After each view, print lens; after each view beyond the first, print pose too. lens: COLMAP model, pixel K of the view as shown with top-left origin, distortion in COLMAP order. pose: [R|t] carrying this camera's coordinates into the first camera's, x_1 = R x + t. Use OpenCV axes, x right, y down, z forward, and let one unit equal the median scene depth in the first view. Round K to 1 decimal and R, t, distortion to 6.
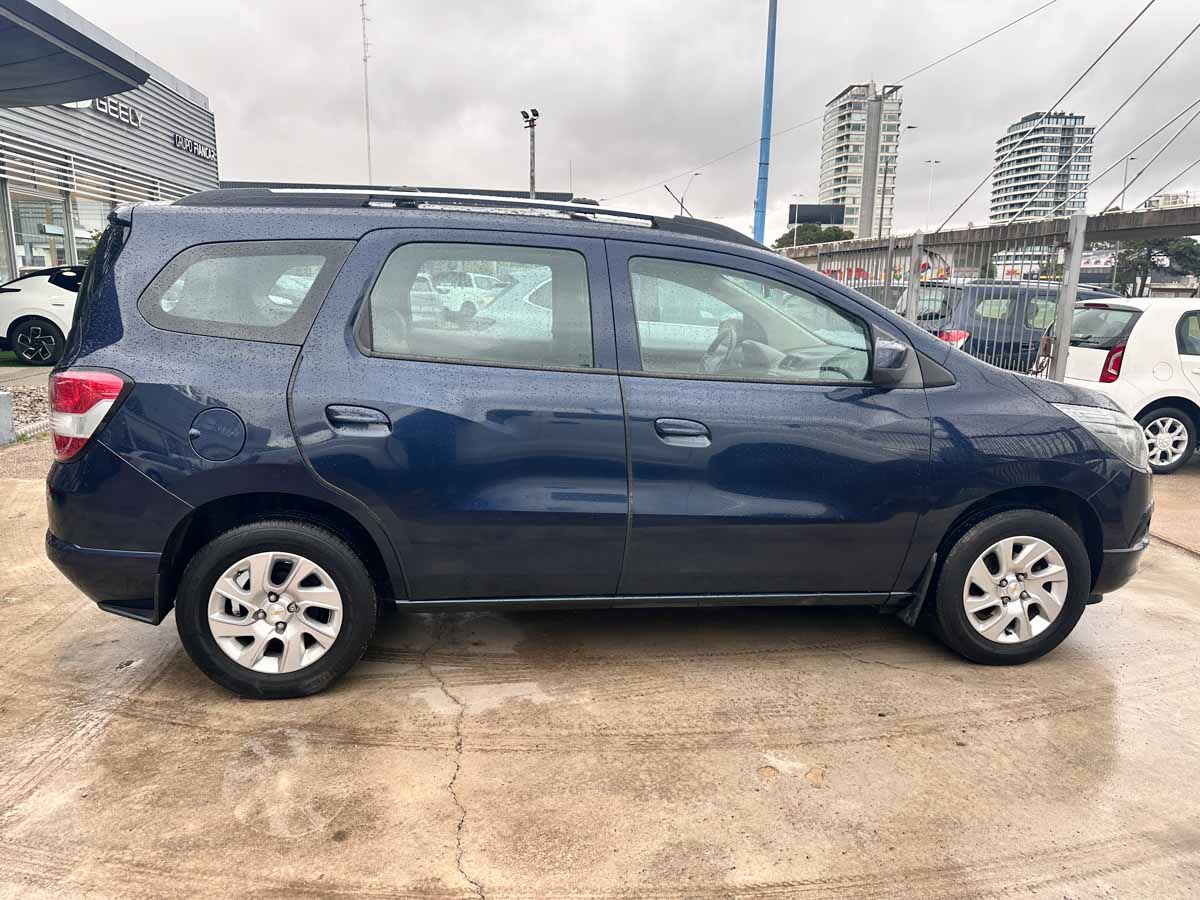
lens RADIAL K [[866.1, 0, 609.4], [0, 866.1, 459.5], [0, 0, 1]] dist [0.029910, -0.030579]
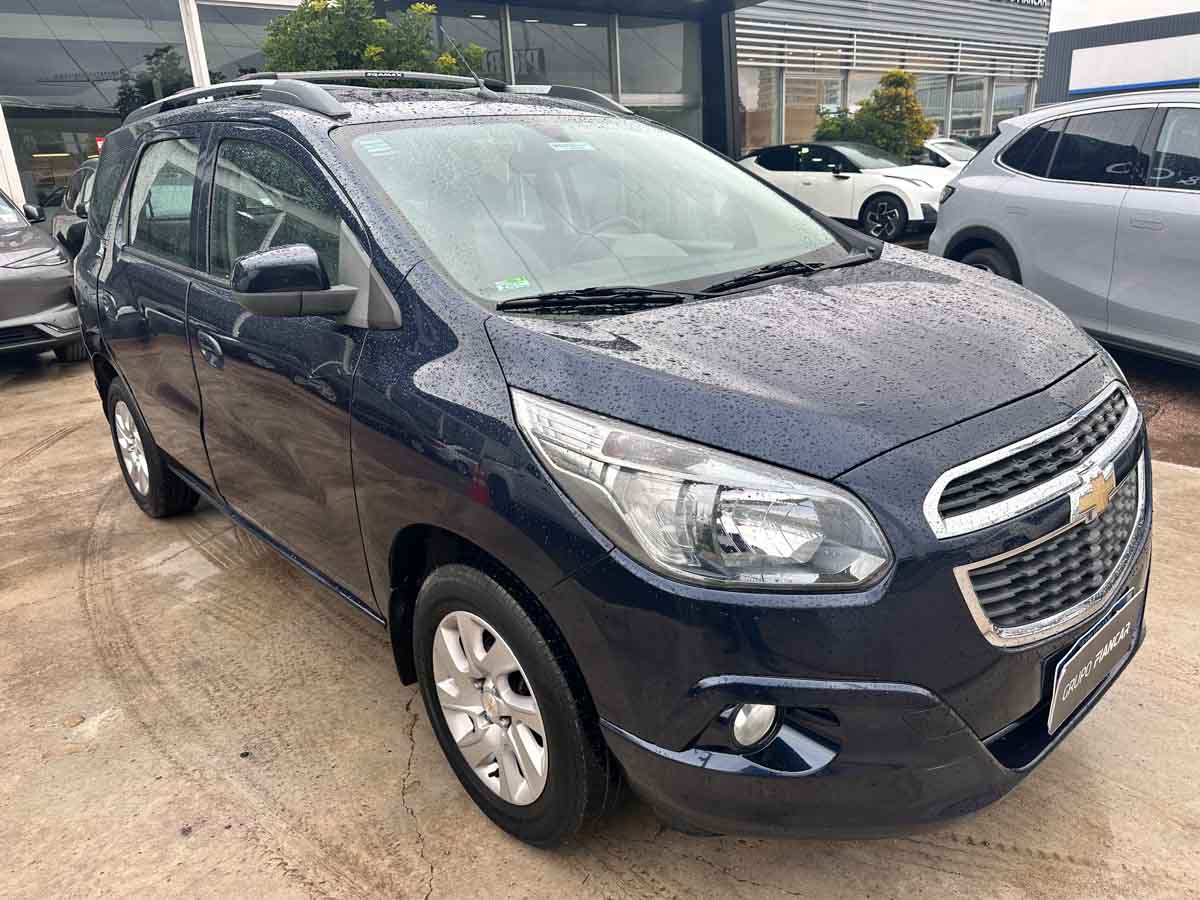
lens RADIAL K [[866.1, 0, 601.1], [0, 866.1, 449.4], [0, 0, 1]] dist [0.029910, -0.030579]
pose [[0.543833, 0.220000, -0.809843, 1.027979], [-0.107629, 0.975341, 0.192683, -0.146590], [0.832263, -0.017625, 0.554101, 0.829007]]
